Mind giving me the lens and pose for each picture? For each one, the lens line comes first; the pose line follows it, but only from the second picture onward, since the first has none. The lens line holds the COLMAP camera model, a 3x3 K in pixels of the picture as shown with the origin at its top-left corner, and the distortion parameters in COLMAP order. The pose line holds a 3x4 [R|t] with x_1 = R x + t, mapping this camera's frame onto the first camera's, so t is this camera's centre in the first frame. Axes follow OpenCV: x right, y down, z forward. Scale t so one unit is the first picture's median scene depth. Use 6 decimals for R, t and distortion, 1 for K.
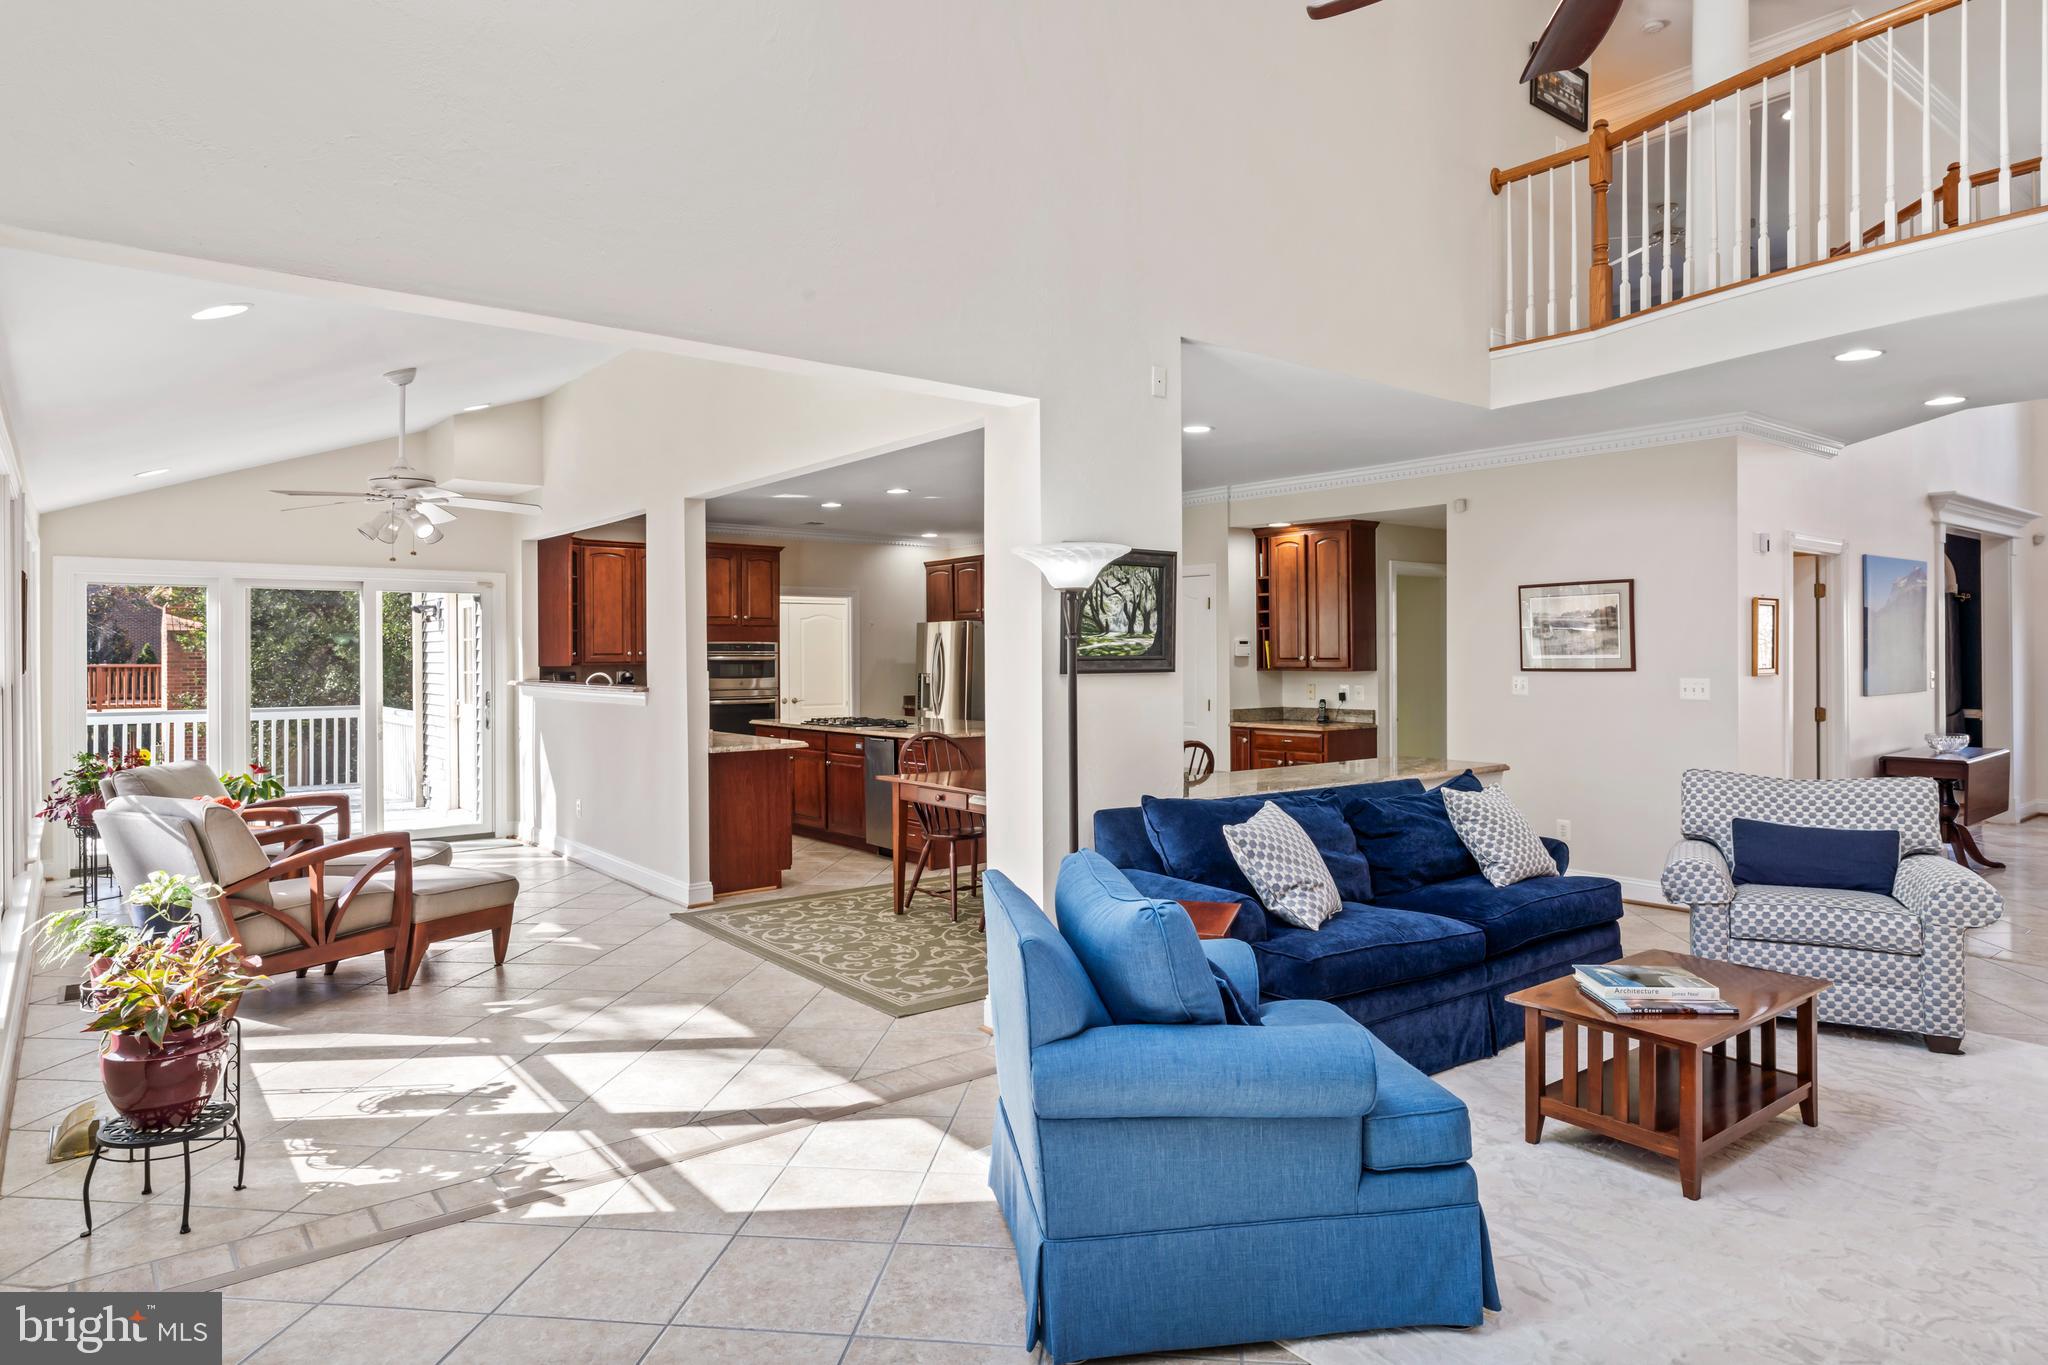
lens RADIAL K [[1194.7, 0, 1027.0], [0, 1194.7, 674.6], [0, 0, 1]] dist [-0.004210, -0.002465]
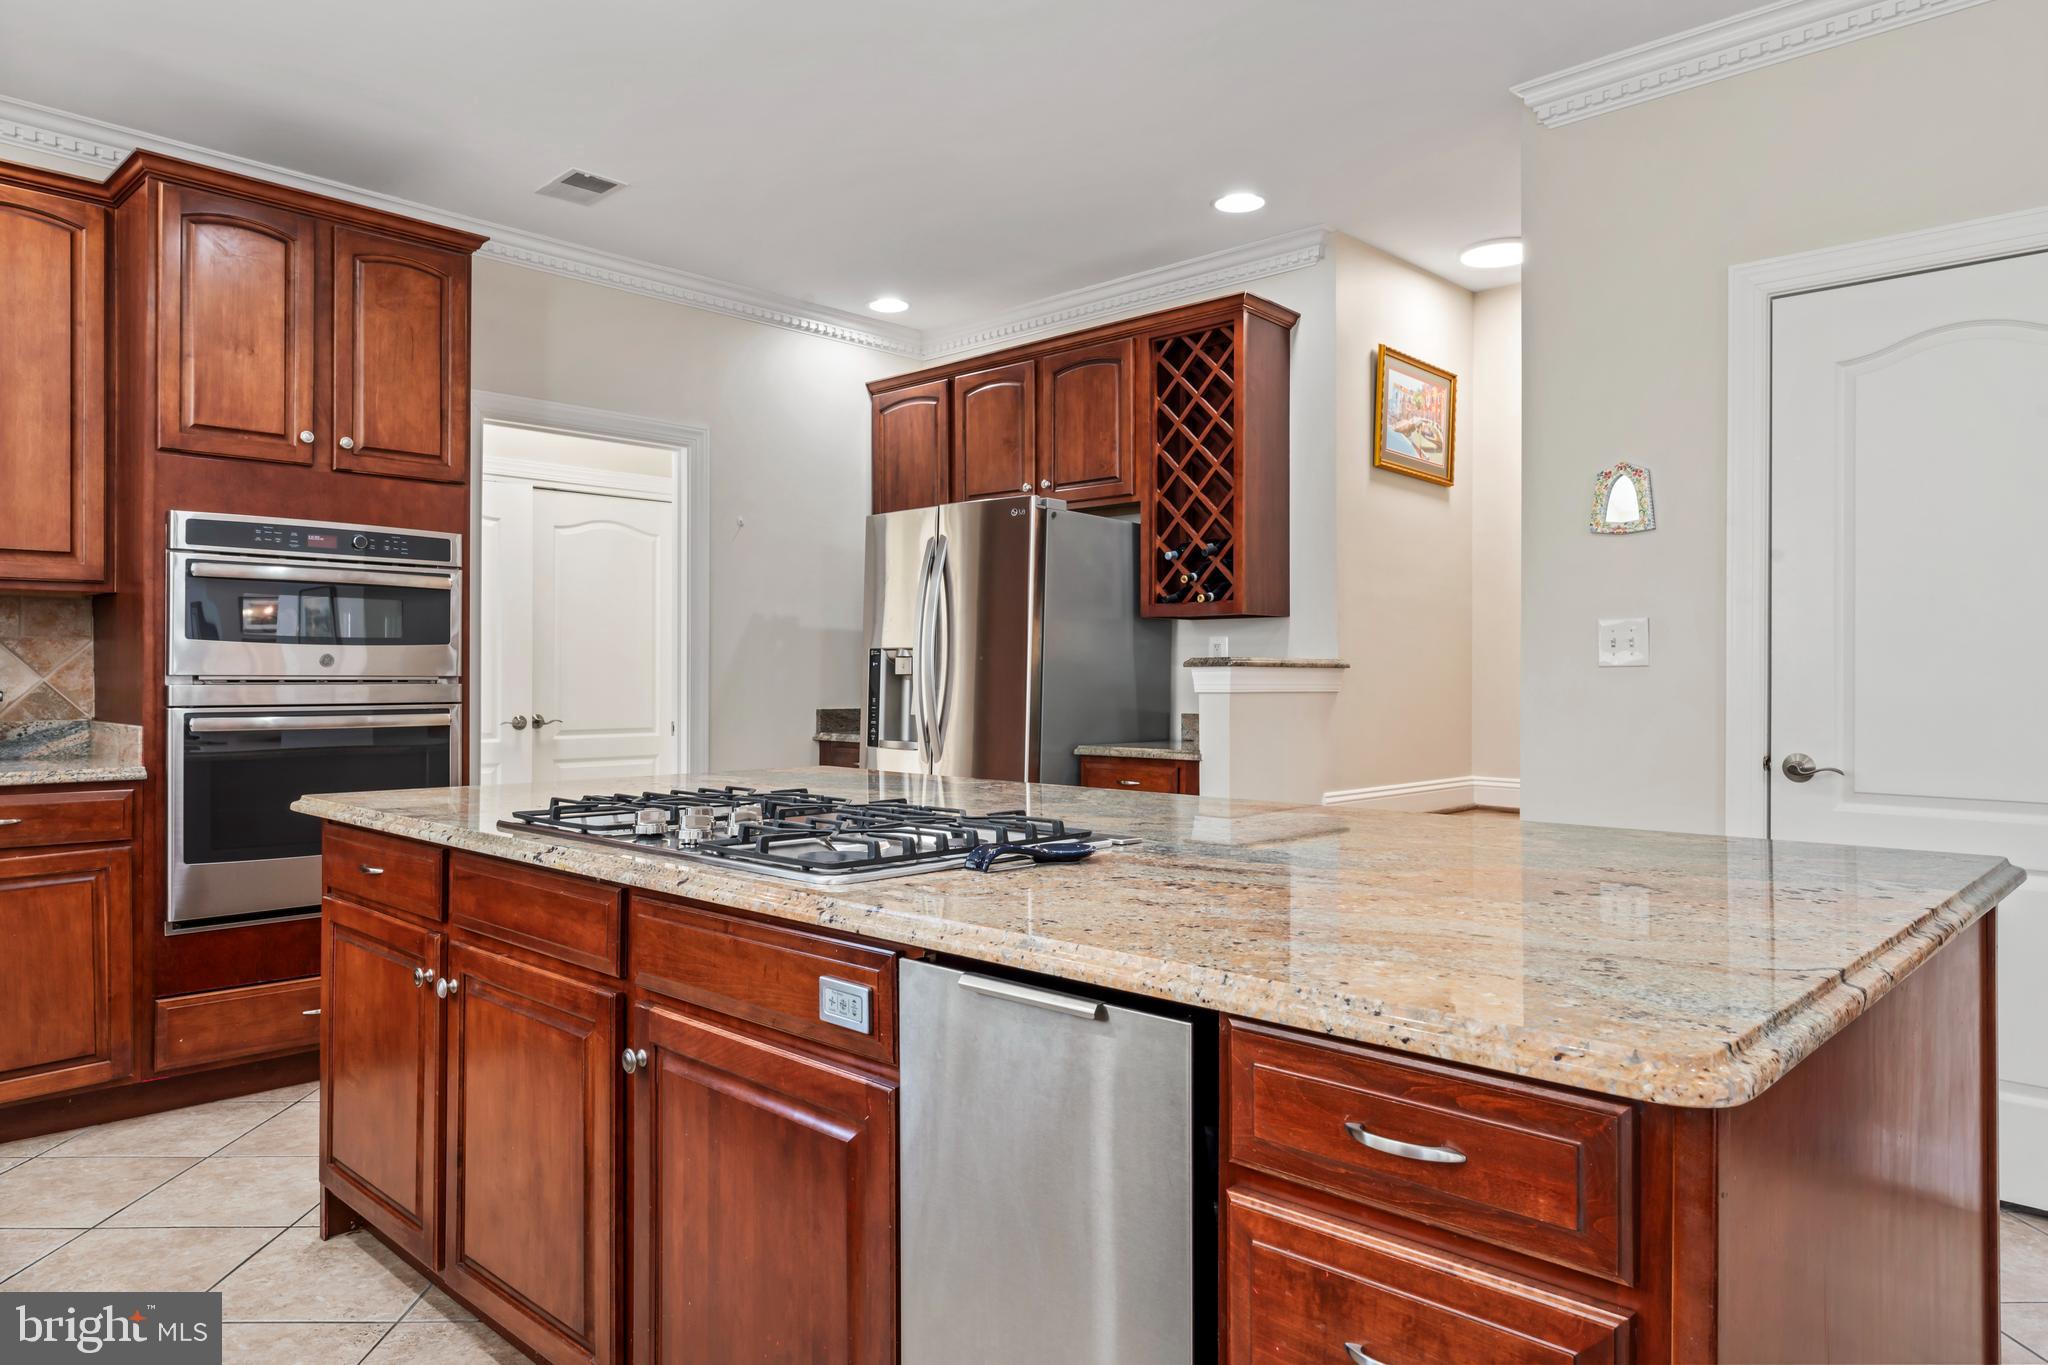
lens RADIAL K [[1327.8, 0, 1018.1], [0, 1327.8, 666.3], [0, 0, 1]] dist [0.003310, -0.002353]
pose [[0.991284, 0.005442, 0.131627, -0.091678], [-0.002567, 0.999755, -0.021999, 0.012272], [-0.131714, 0.021469, 0.991055, 0.532627]]
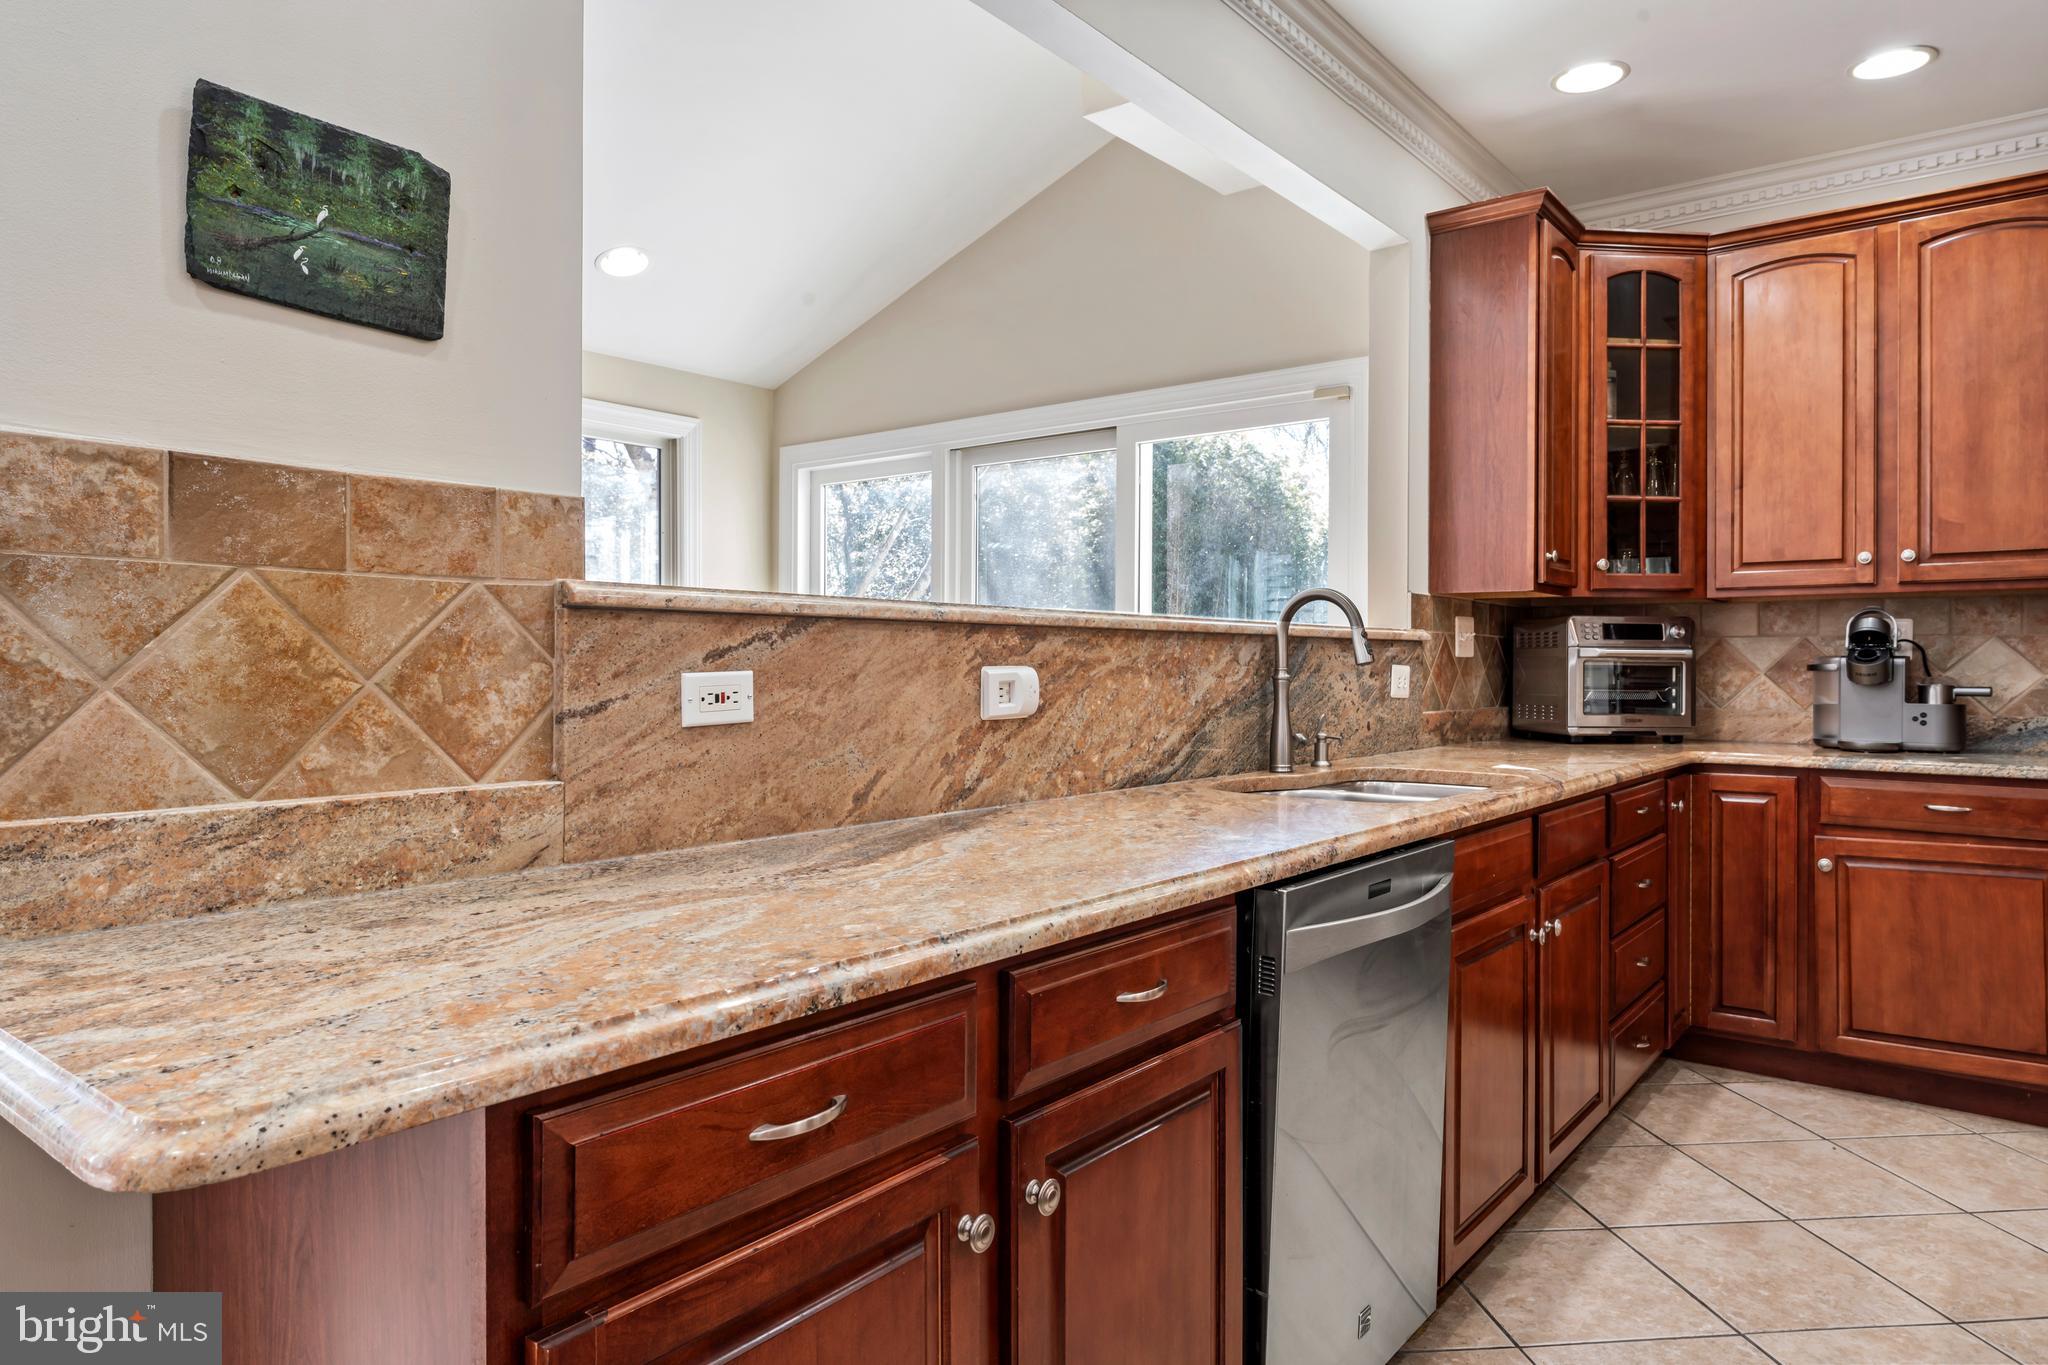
lens RADIAL K [[1250.9, 0, 1027.9], [0, 1250.9, 670.3], [0, 0, 1]] dist [-0.000439, 0.000823]
pose [[0.221845, 0.007905, -0.975050, -0.046919], [-0.018424, 0.999823, 0.003914, 0.011128], [0.974908, 0.017096, 0.221951, 0.566485]]
